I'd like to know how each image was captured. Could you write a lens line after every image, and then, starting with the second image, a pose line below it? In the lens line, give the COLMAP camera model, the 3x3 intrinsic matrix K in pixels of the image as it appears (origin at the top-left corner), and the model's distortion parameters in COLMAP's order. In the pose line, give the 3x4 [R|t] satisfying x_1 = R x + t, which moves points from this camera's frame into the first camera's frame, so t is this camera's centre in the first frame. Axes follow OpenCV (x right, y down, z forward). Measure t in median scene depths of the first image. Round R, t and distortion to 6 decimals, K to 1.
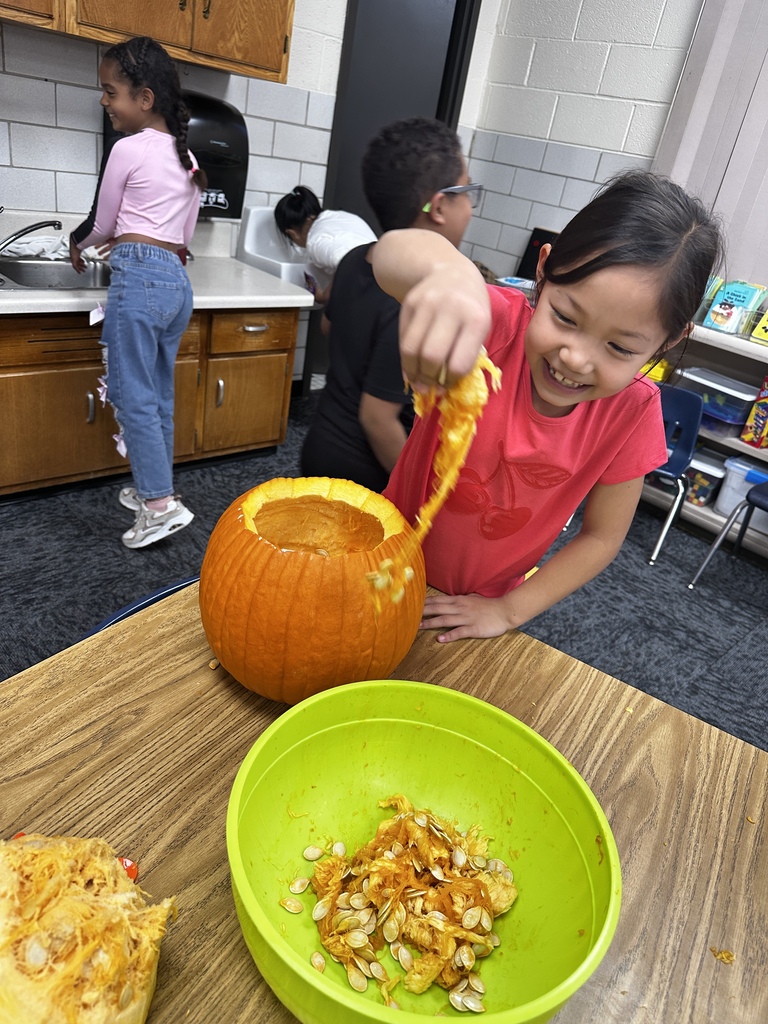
lens RADIAL K [[721.2, 0, 388.0], [0, 721.2, 513.8], [0, 0, 1]] dist [0.010215, -0.013569]
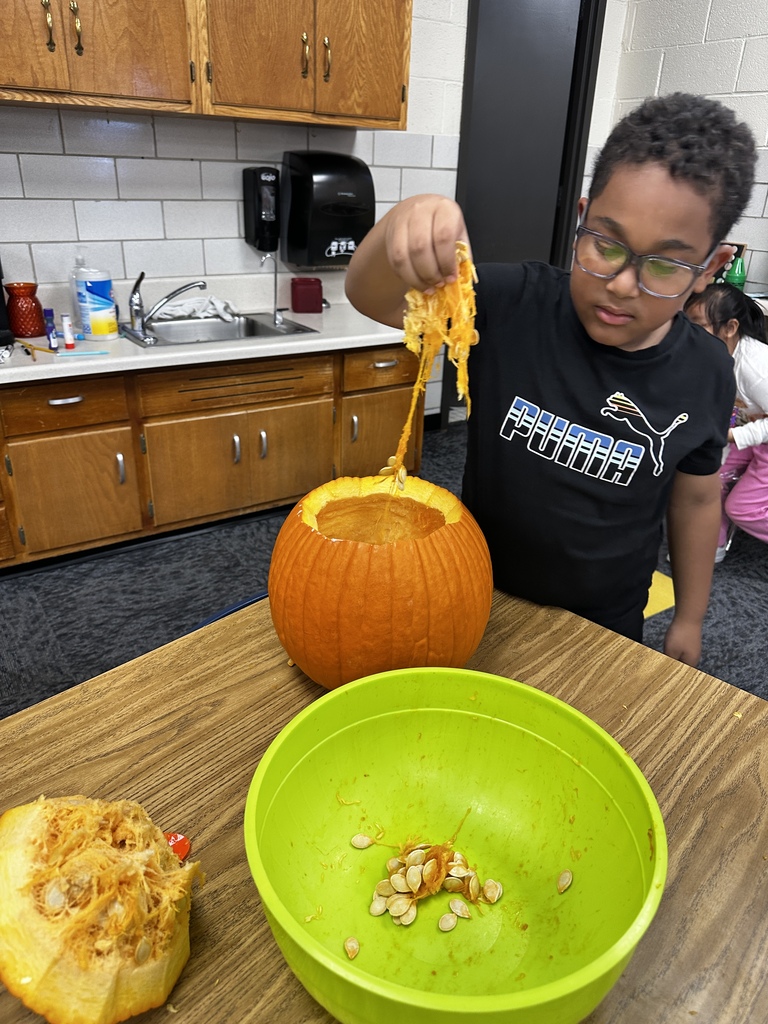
lens RADIAL K [[721.2, 0, 409.3], [0, 721.2, 518.3], [0, 0, 1]] dist [0.010215, -0.013569]
pose [[0.976617, -0.047843, -0.209596, 0.145656], [0.036237, 0.997608, -0.058867, 0.069630], [0.211911, 0.049895, 0.976014, 0.021490]]
